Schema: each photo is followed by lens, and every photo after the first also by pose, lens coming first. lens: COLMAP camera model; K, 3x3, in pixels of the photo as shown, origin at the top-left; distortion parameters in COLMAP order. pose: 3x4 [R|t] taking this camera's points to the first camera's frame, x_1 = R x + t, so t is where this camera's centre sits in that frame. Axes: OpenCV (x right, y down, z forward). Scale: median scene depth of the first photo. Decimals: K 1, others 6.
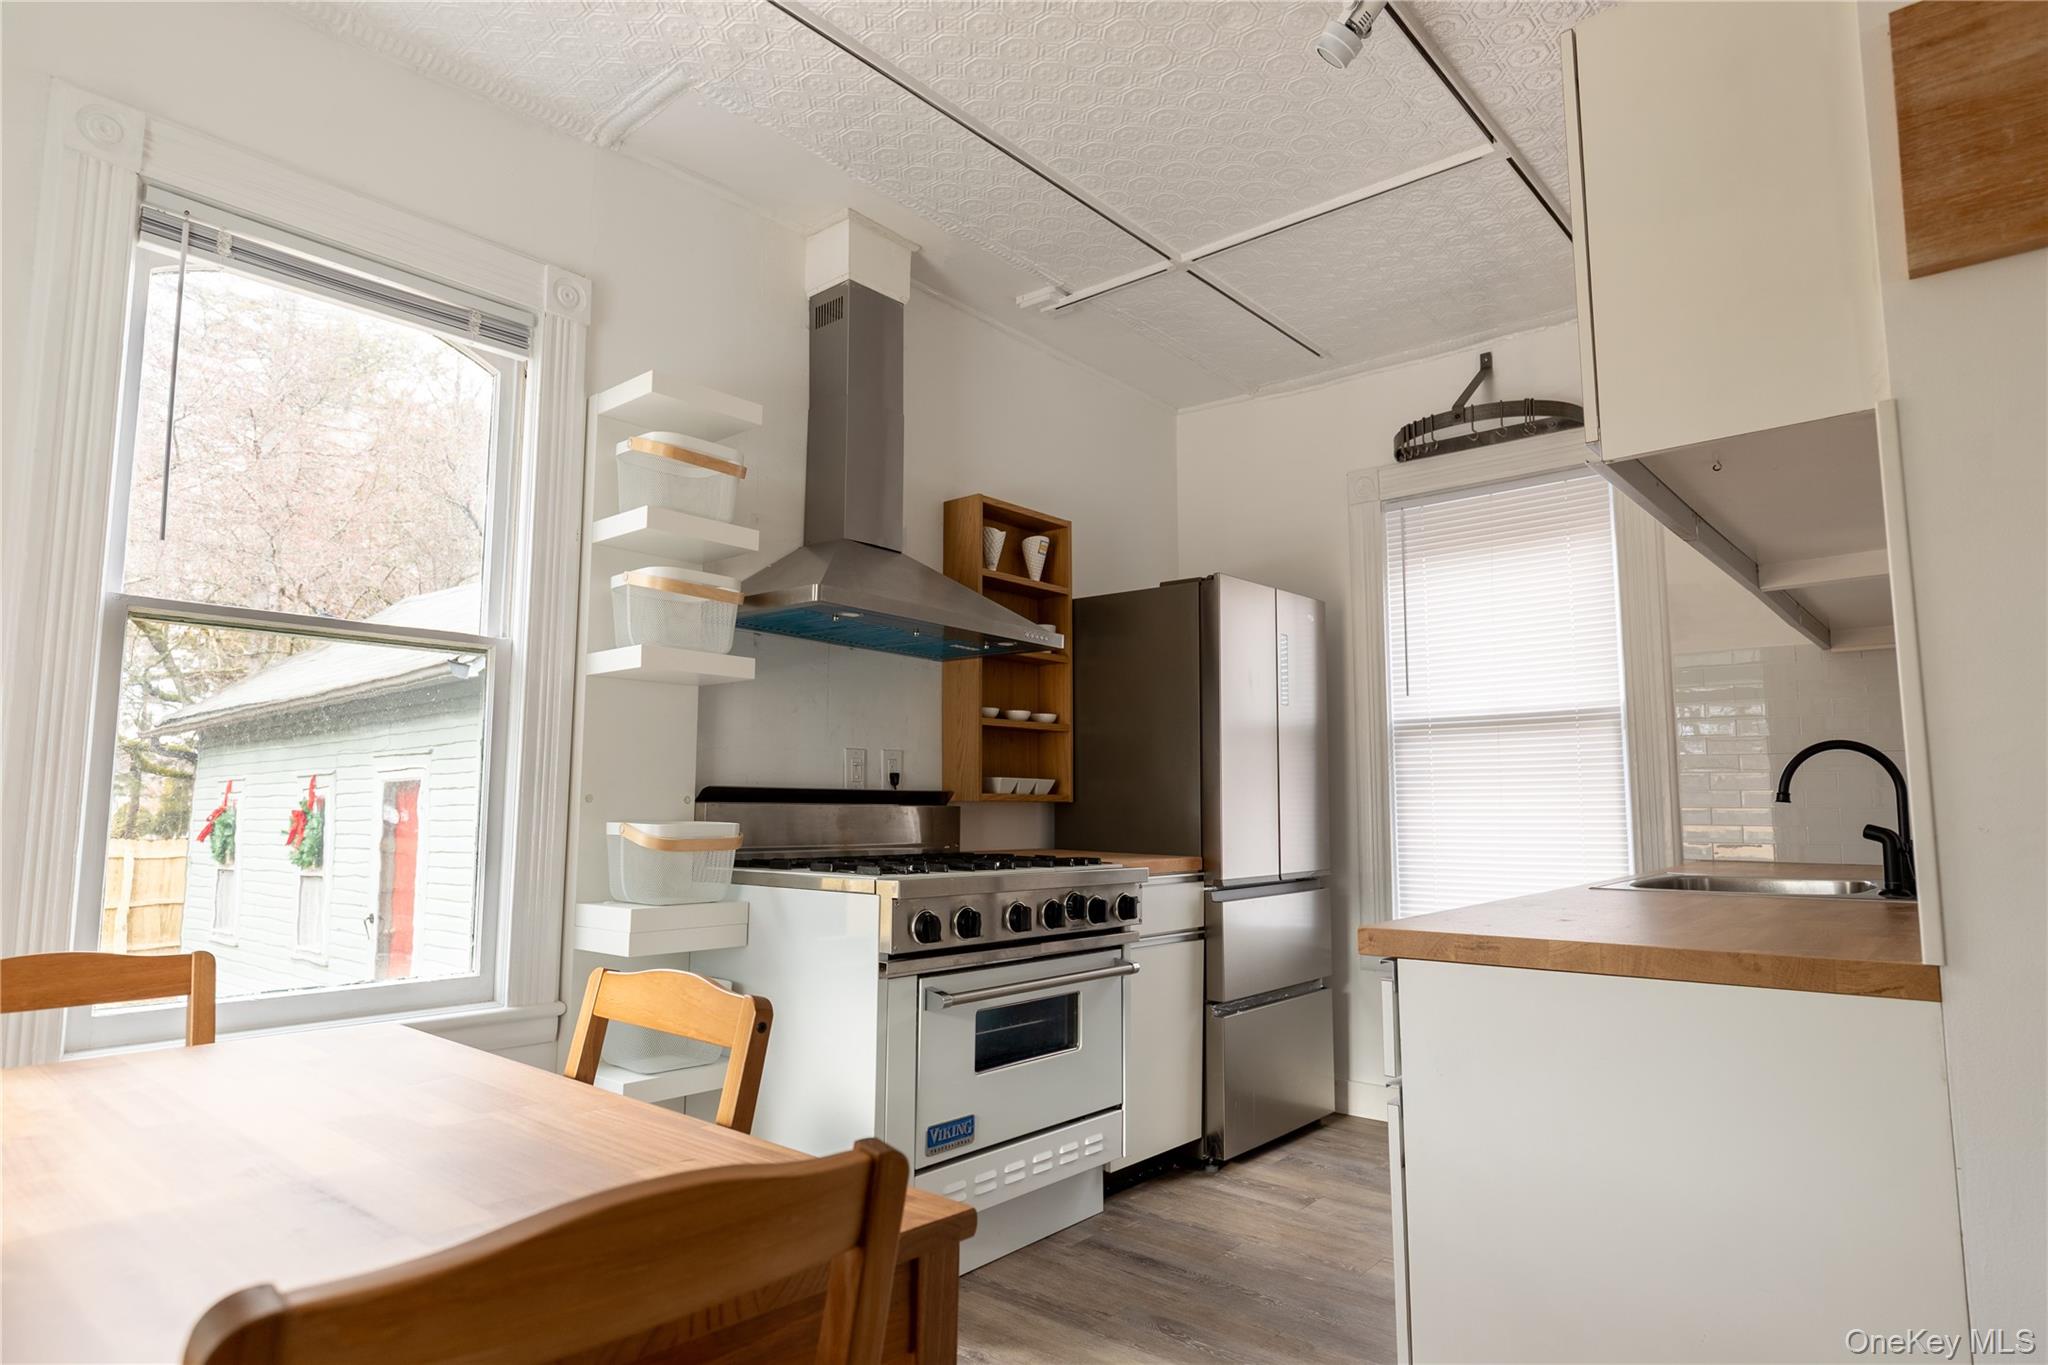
lens RADIAL K [[1166.6, 0, 1024.0], [0, 1166.6, 682.5], [0, 0, 1]] dist [0.000934, 0.000464]
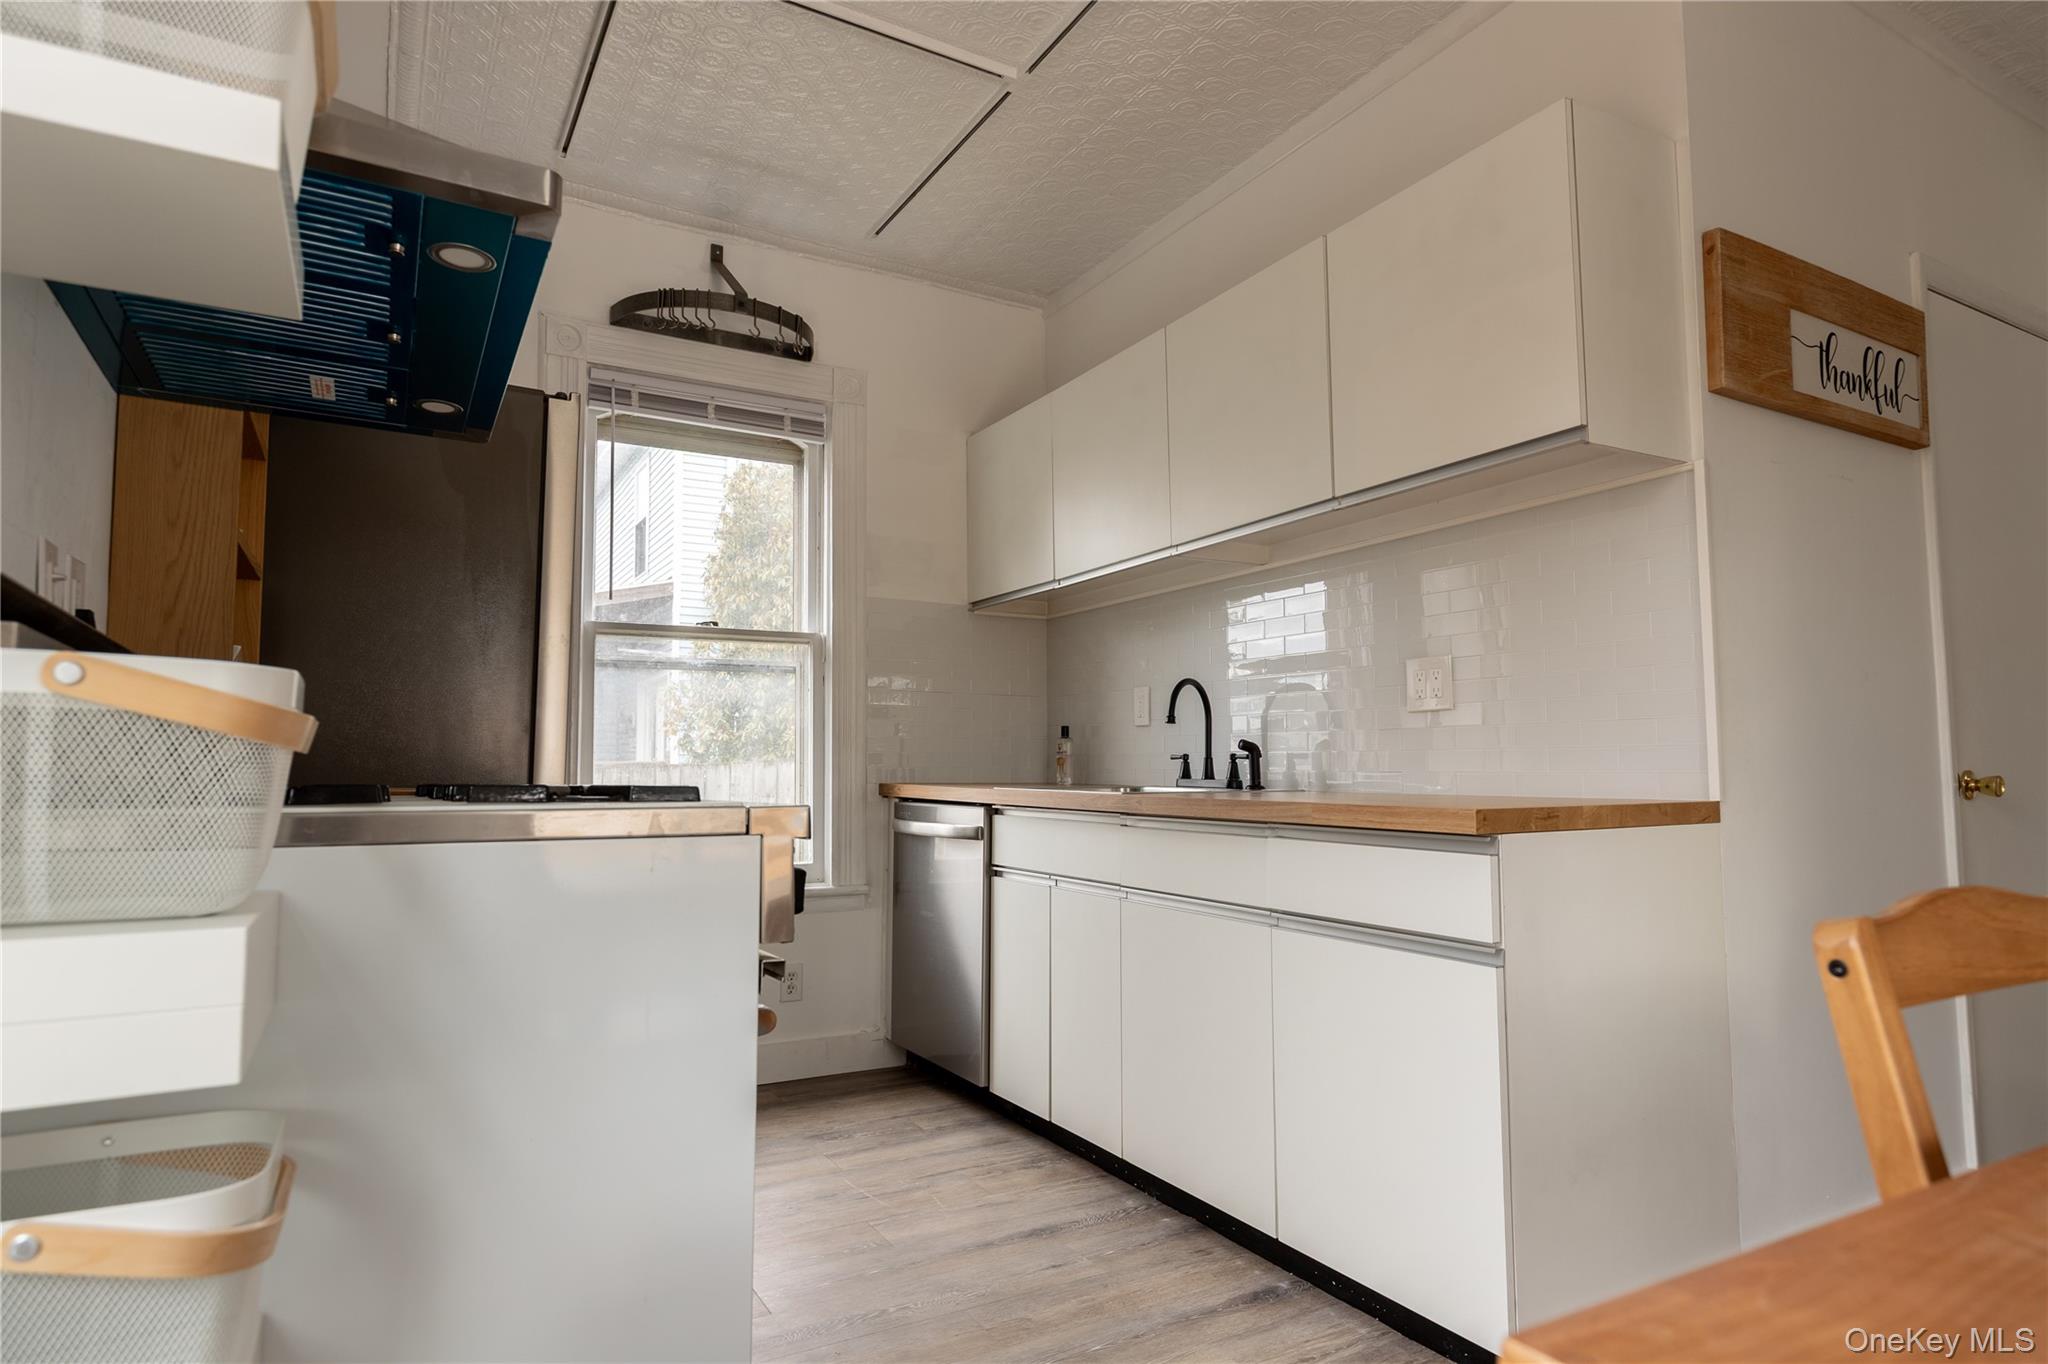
lens RADIAL K [[1132.0, 0, 1018.2], [0, 1132.0, 702.0], [0, 0, 1]] dist [0.001204, 0.000381]
pose [[0.342896, 0.055310, 0.937744, -0.511934], [-0.096739, 0.995037, -0.023315, 0.112406], [-0.934379, -0.082722, 0.346545, 0.660291]]
